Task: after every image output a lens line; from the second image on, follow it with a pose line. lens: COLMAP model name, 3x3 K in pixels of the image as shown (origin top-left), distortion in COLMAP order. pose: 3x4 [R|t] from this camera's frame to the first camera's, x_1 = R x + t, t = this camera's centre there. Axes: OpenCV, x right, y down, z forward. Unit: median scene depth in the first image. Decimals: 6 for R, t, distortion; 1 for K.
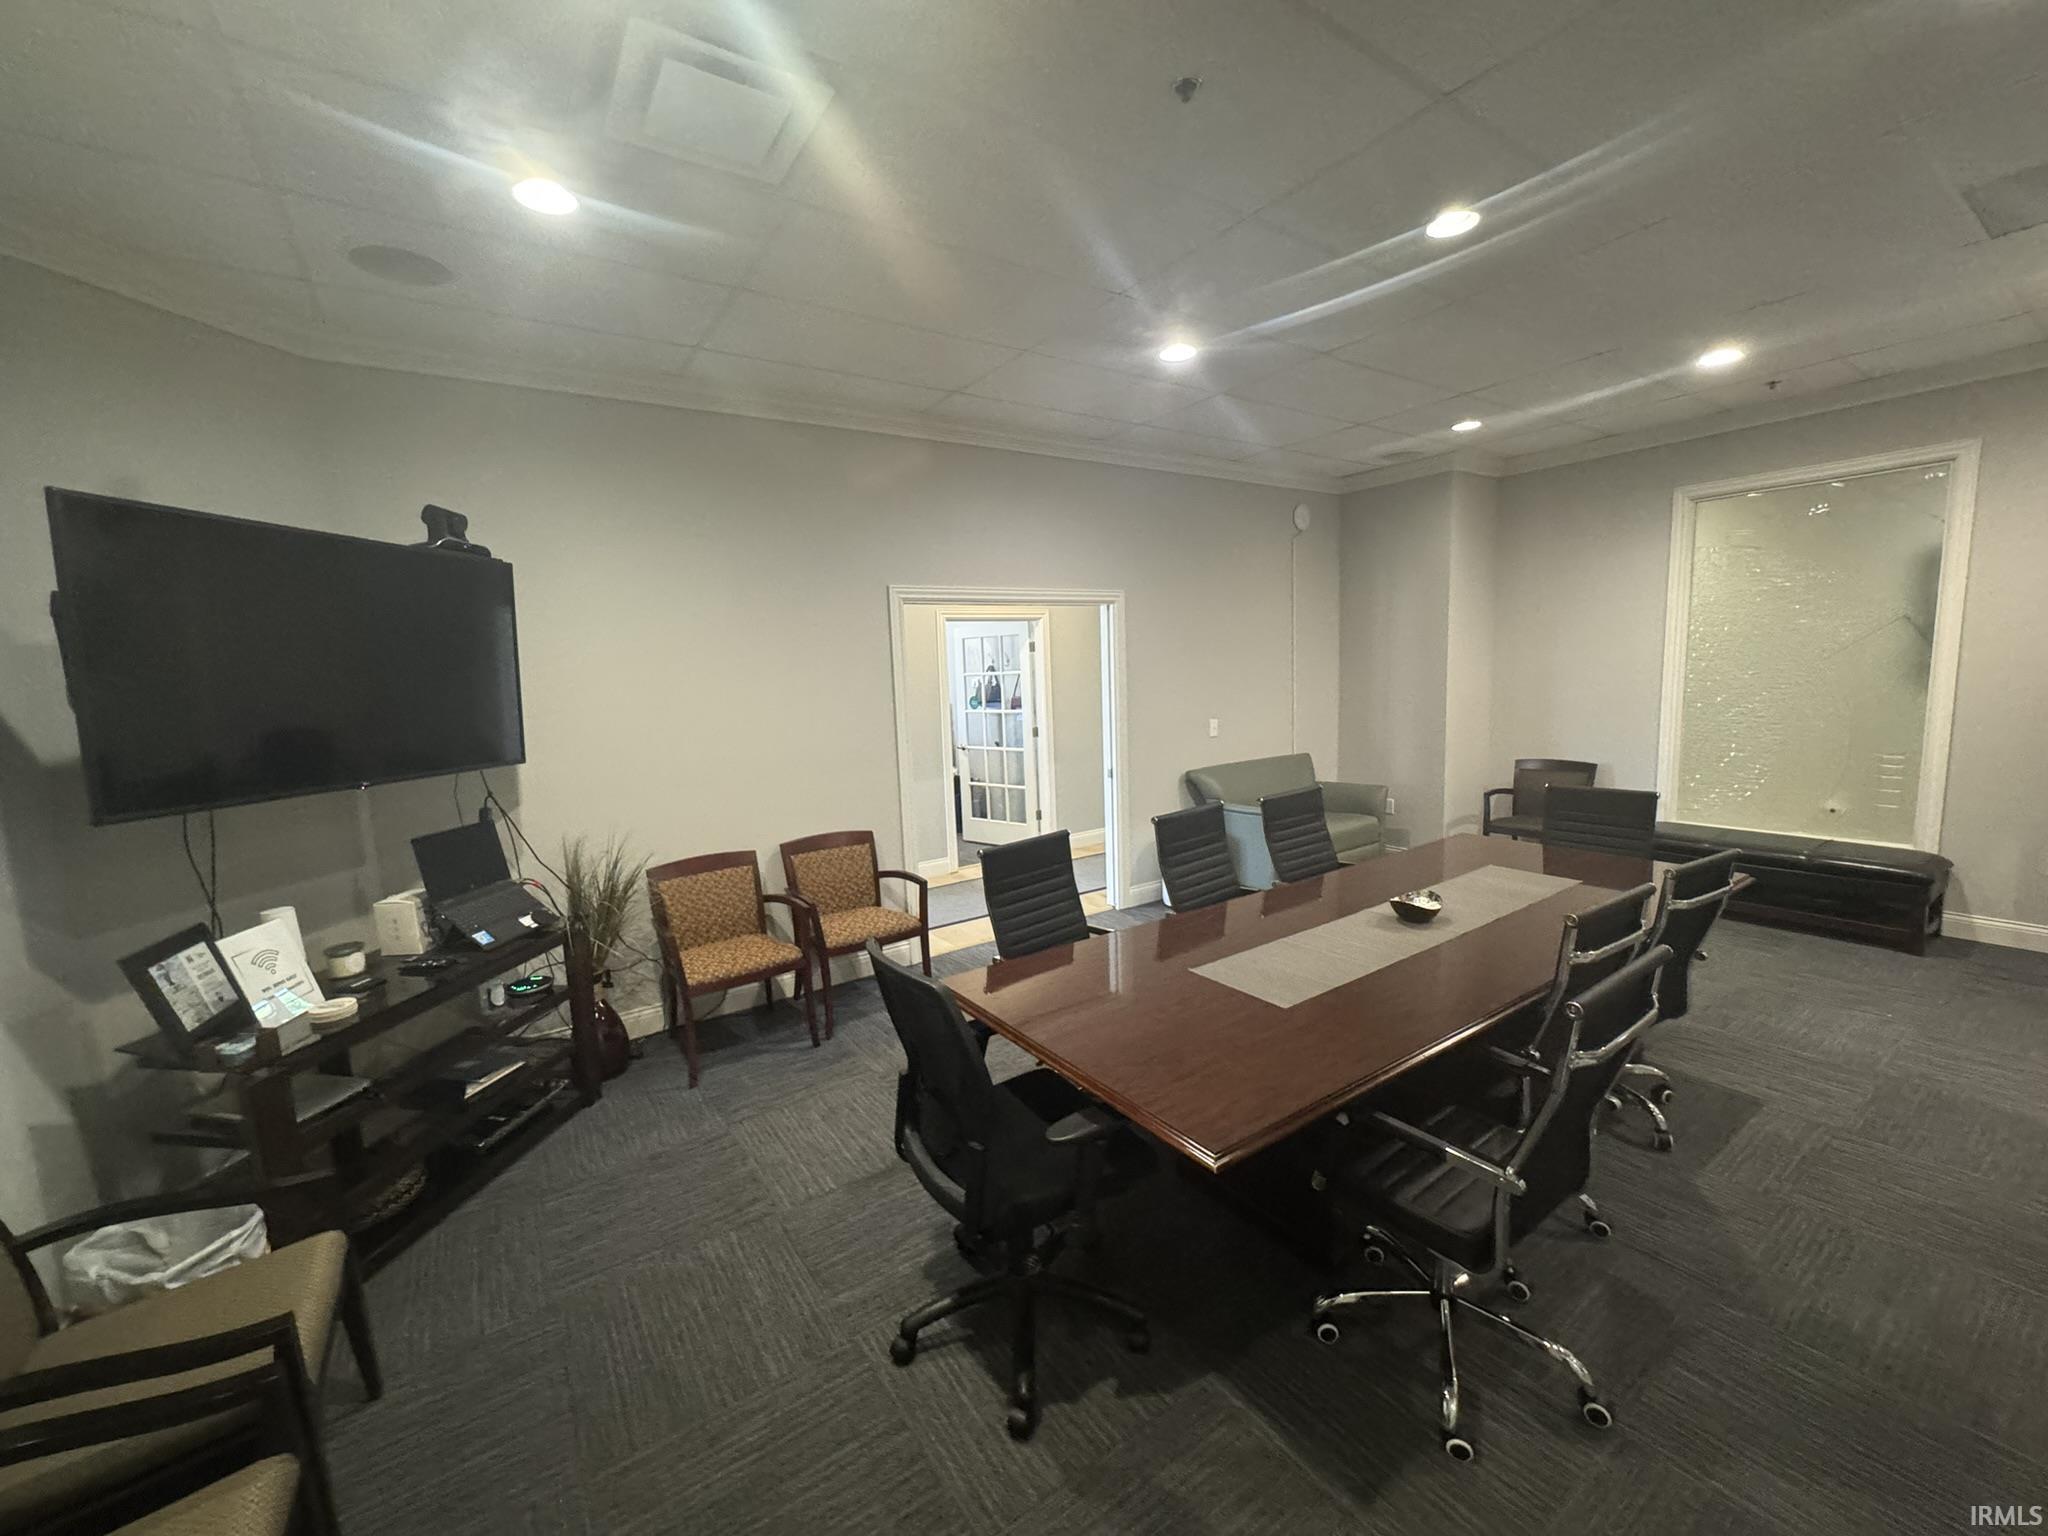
lens RADIAL K [[814.3, 0, 1029.8], [0, 814.3, 769.1], [0, 0, 1]] dist [-0.002028, 0.000392]
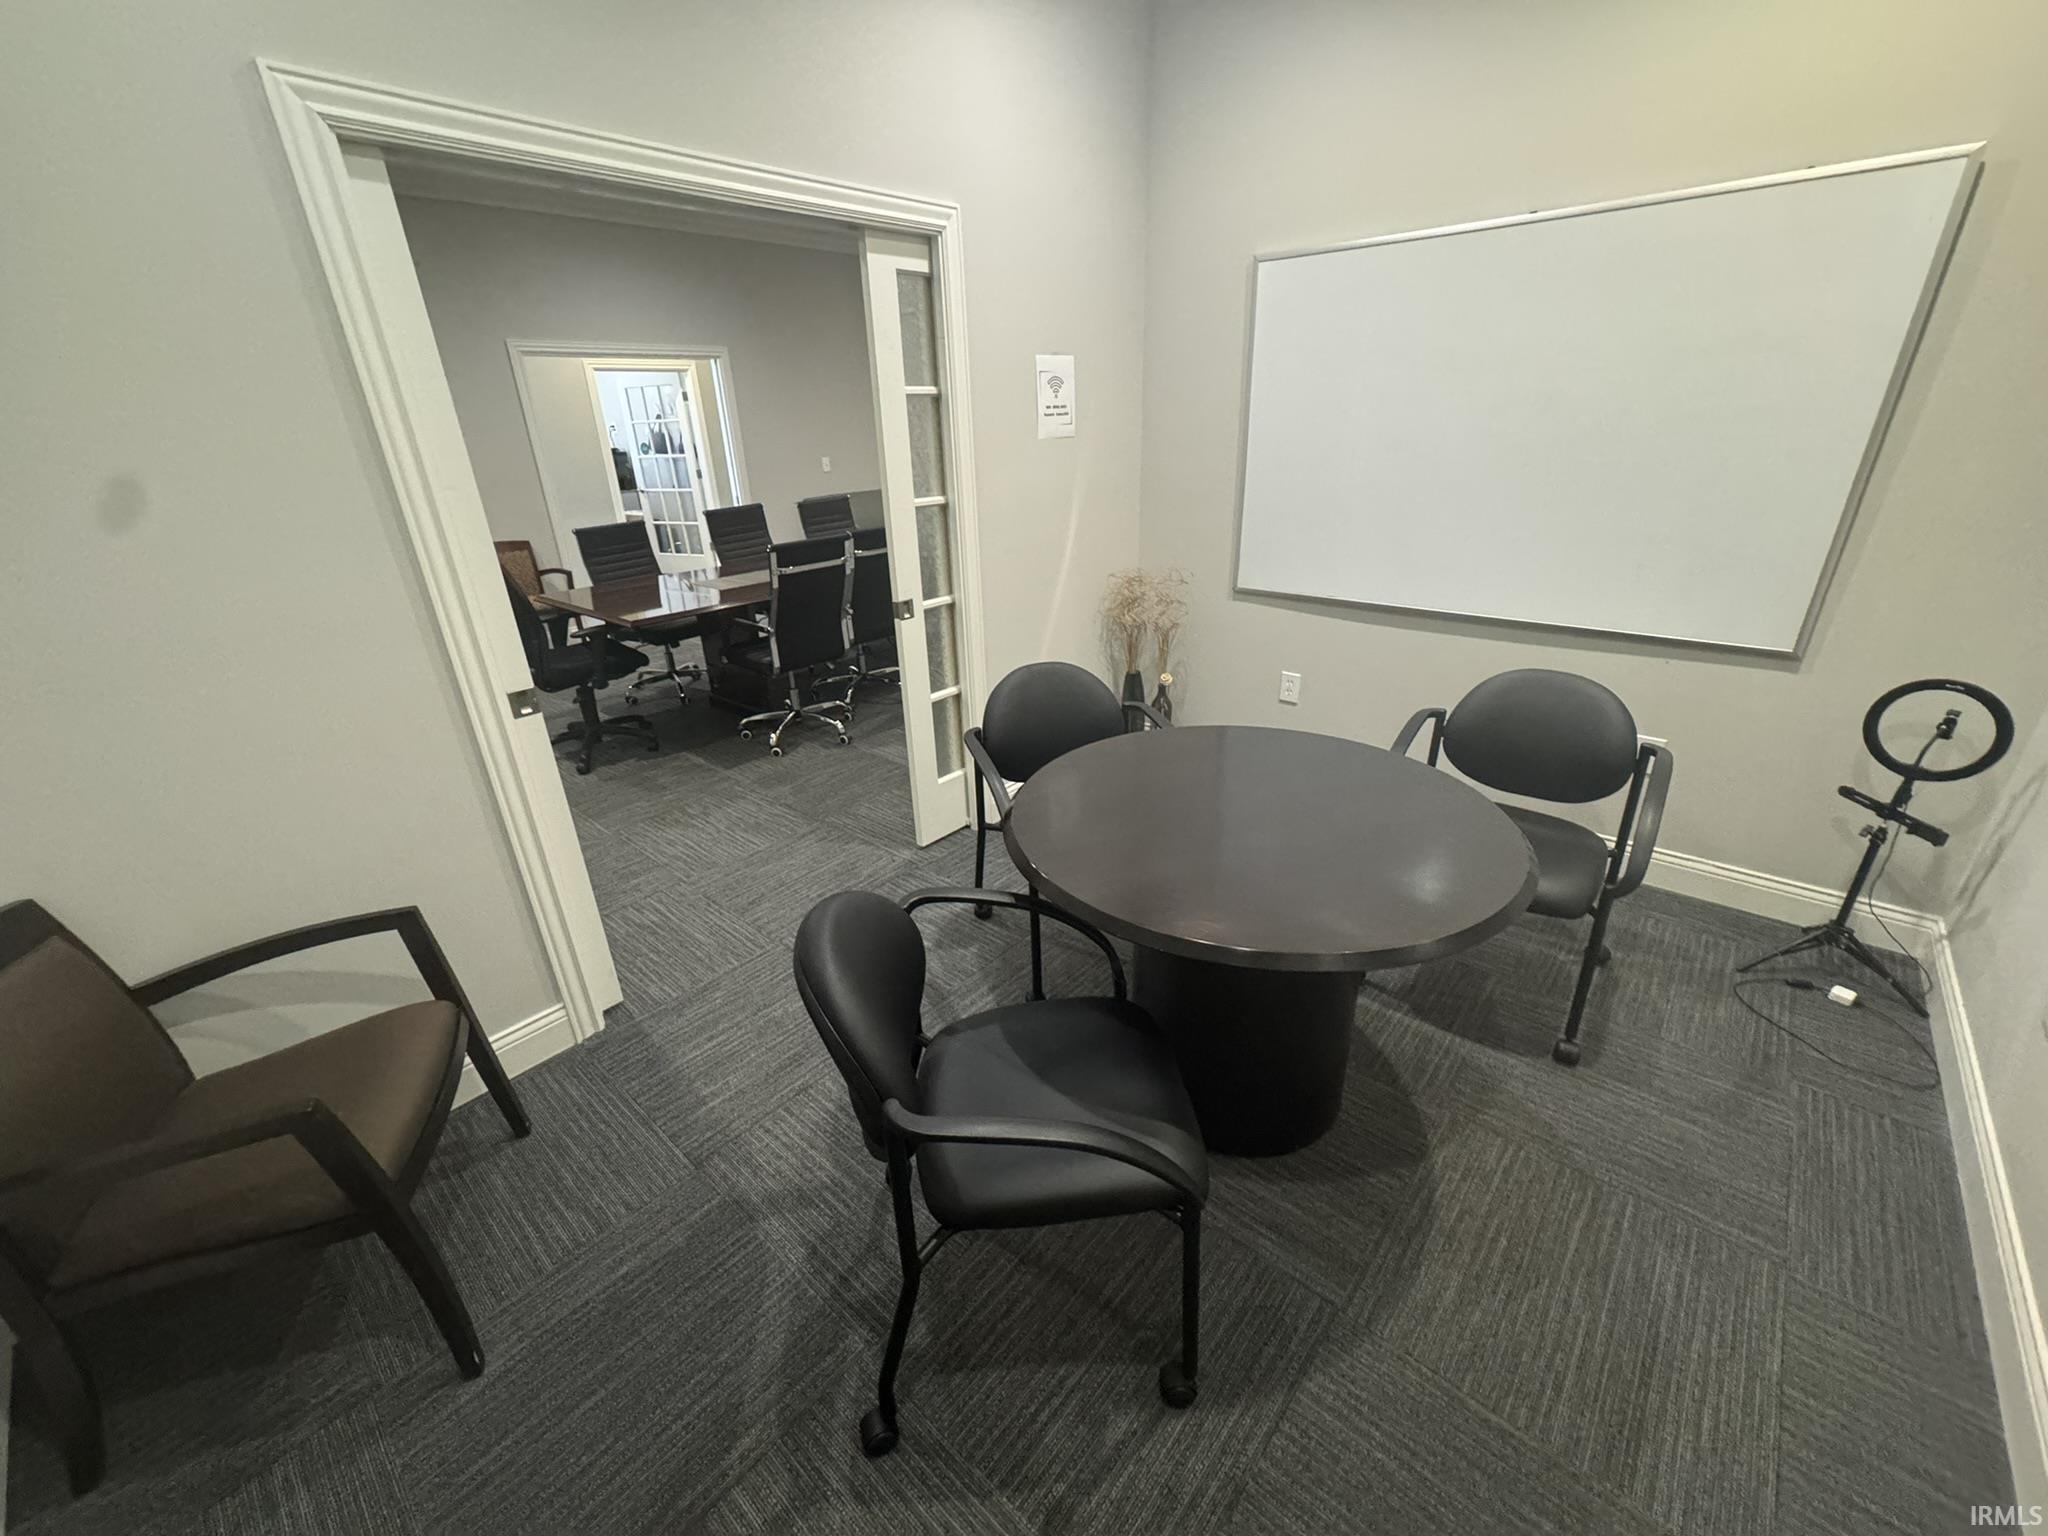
lens RADIAL K [[814.3, 0, 1018.7], [0, 814.3, 764.5], [0, 0, 1]] dist [-0.002028, 0.000392]
pose [[0.971526, -0.091192, 0.218681, 0.166388], [0.029674, 0.962529, 0.269550, 0.058095], [-0.235068, -0.255385, 0.937828, -0.344499]]
